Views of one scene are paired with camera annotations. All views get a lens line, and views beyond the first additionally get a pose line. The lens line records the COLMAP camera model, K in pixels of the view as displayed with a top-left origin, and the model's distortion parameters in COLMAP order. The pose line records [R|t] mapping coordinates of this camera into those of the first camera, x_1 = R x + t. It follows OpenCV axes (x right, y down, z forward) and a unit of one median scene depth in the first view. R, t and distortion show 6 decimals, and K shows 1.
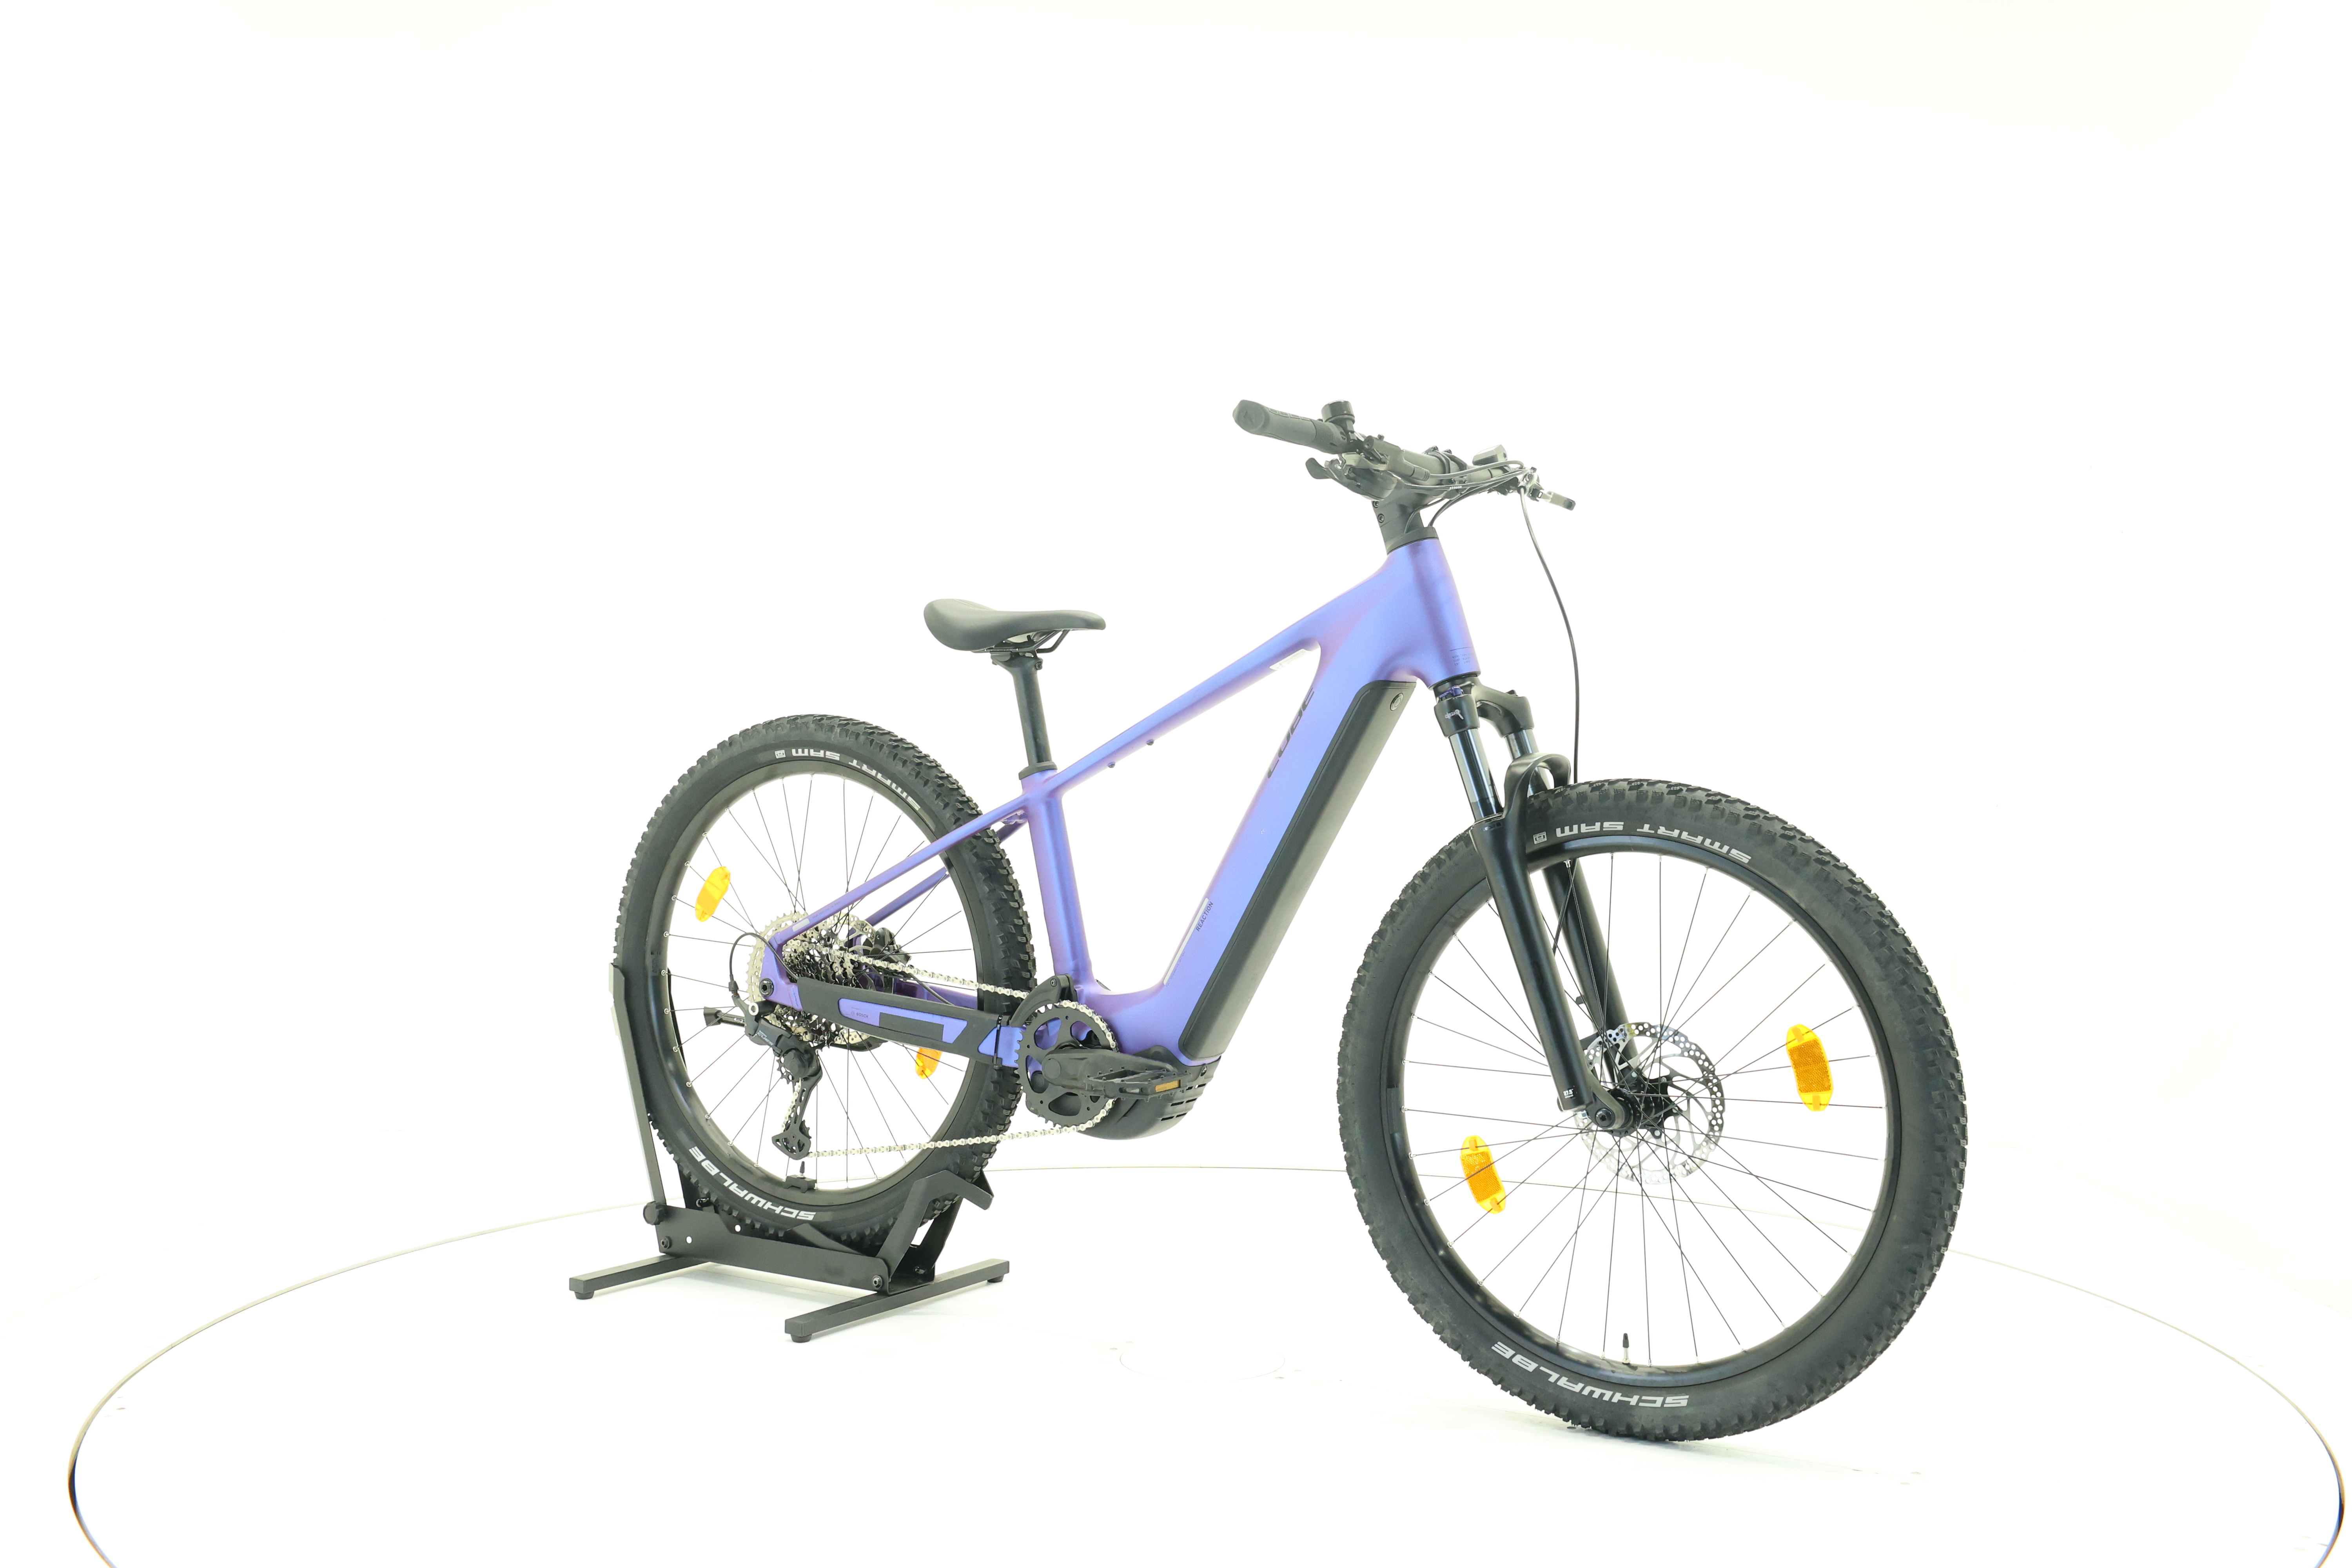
lens RADIAL K [[2449.2, 0, 1176.5], [0, 2449.2, 778.5], [0, 0, 1]] dist [-0.013562, -0.003387]
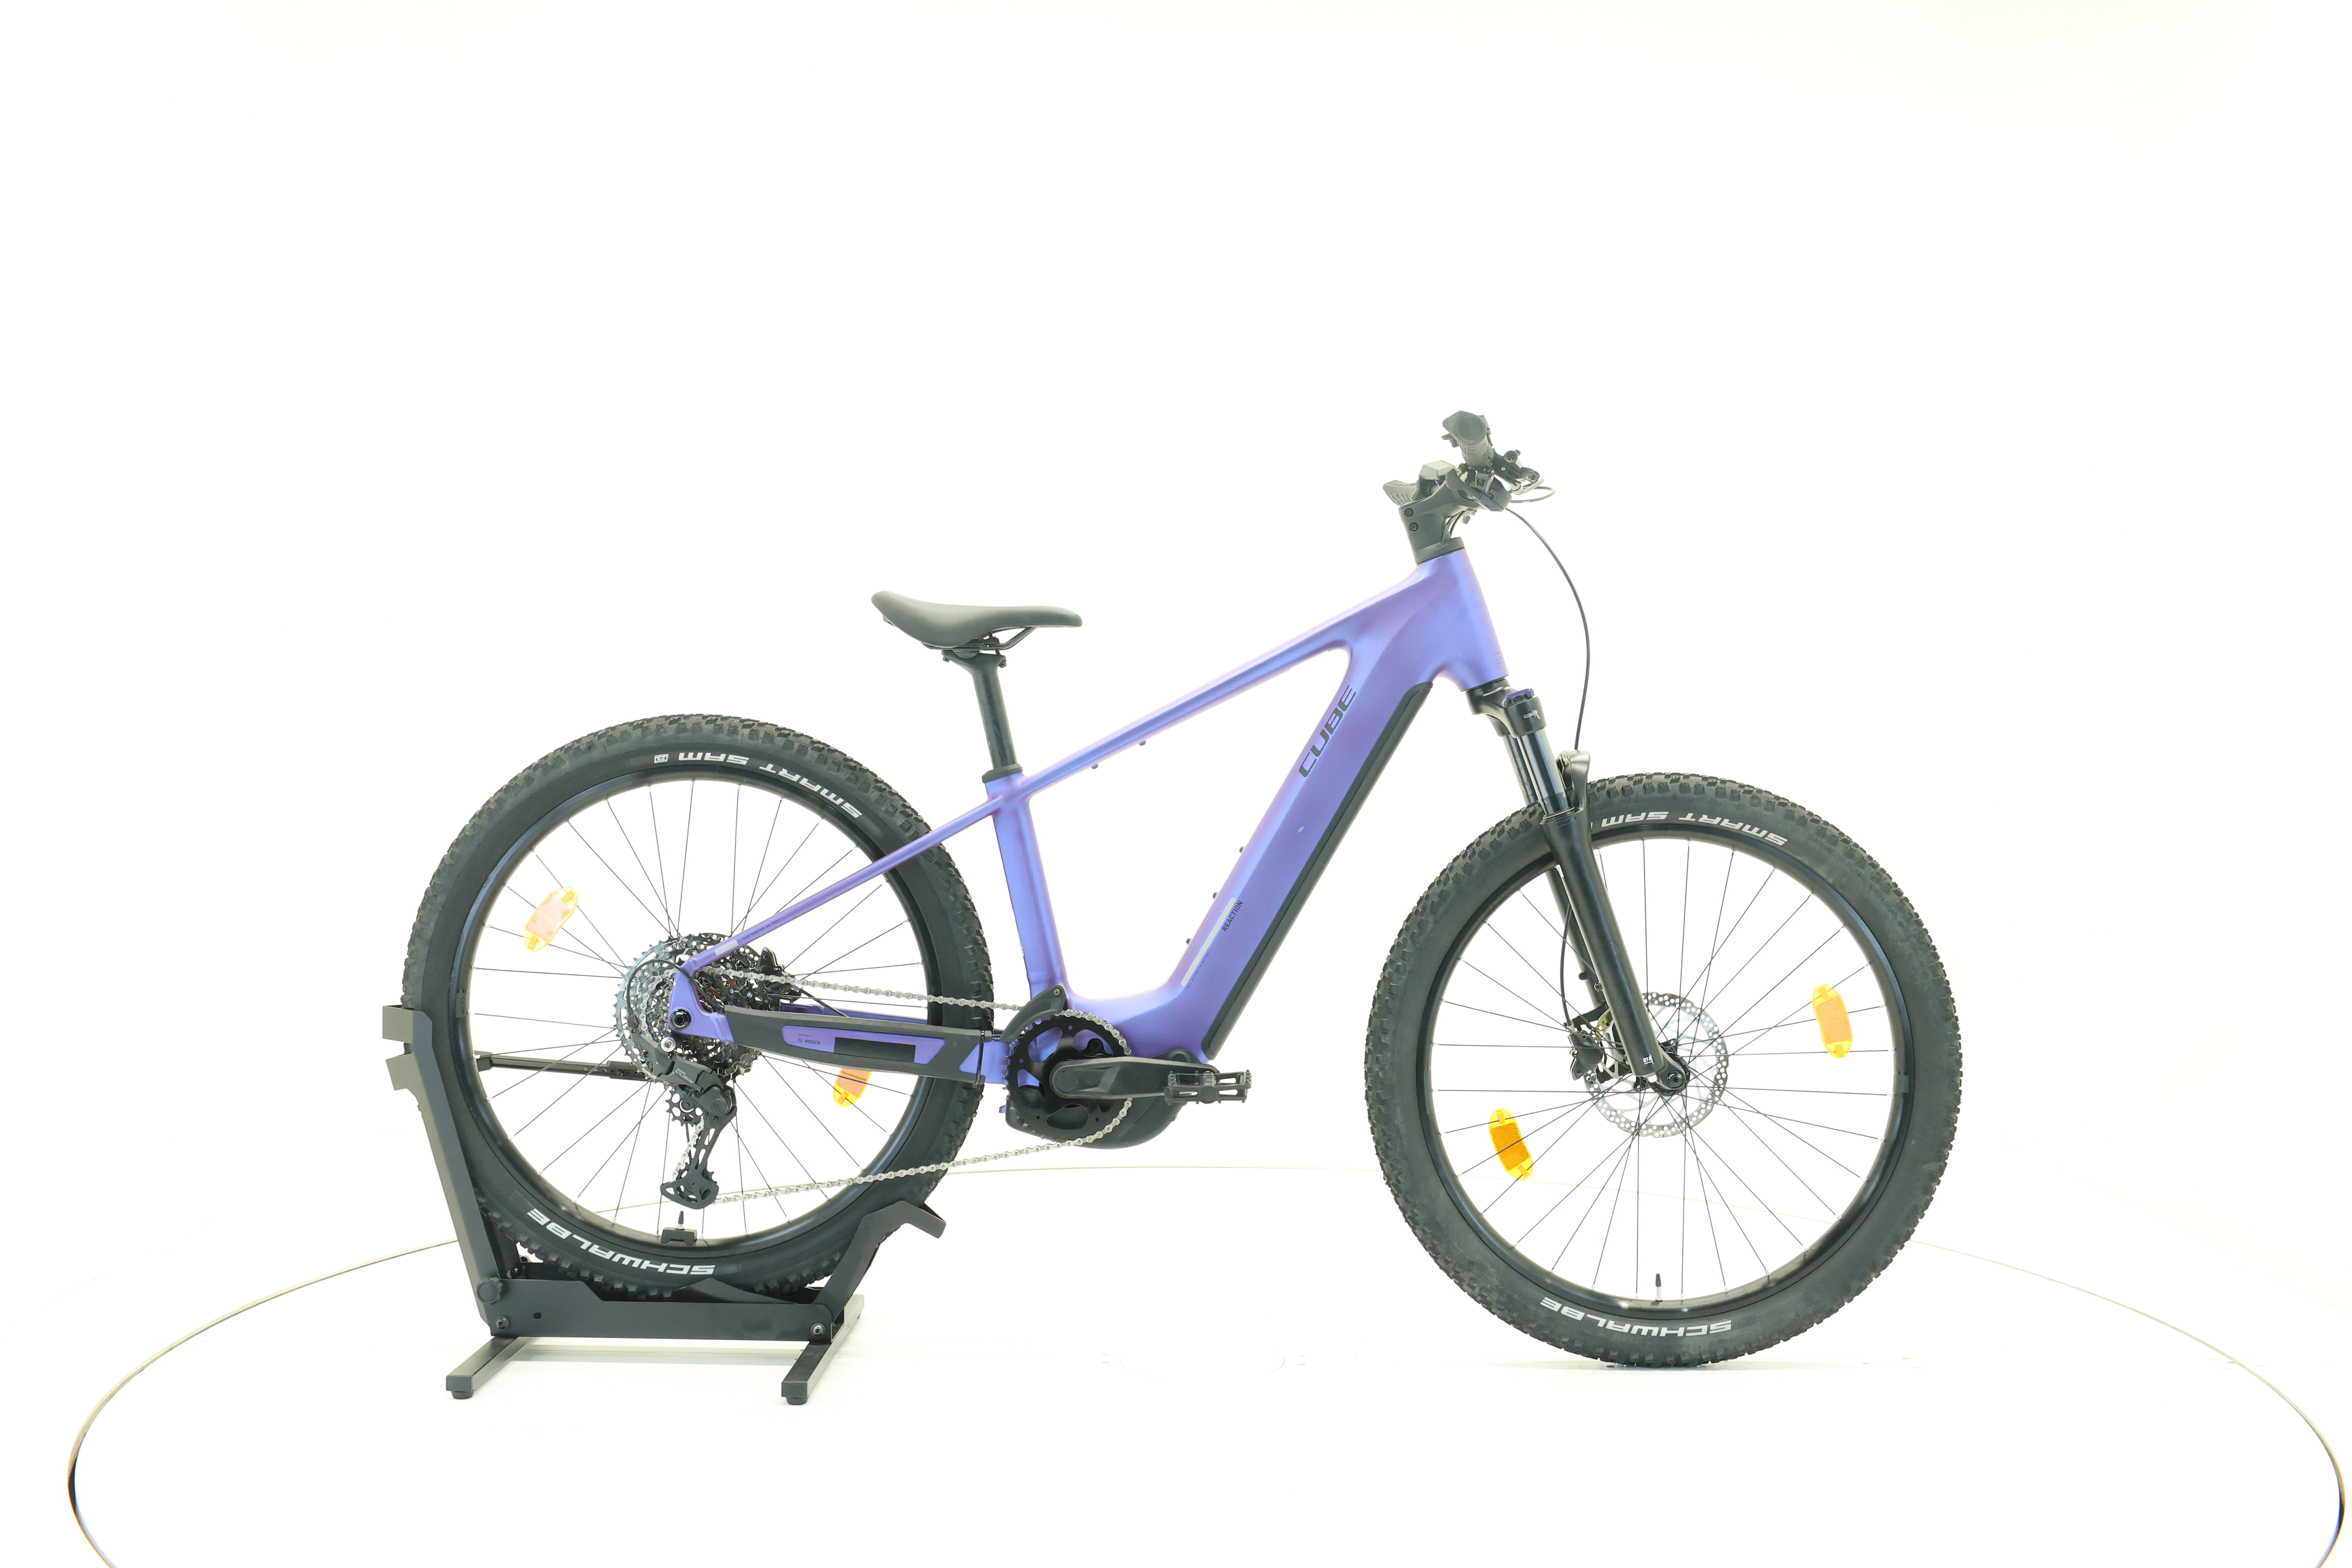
lens RADIAL K [[2449.2, 0, 1176.5], [0, 2449.2, 778.5], [0, 0, 1]] dist [-0.013562, -0.003387]
pose [[0.850137, -0.014401, 0.526364, -0.551929], [0.013272, 0.999894, 0.005920, -0.006411], [-0.526394, 0.001953, 0.850239, 0.163847]]
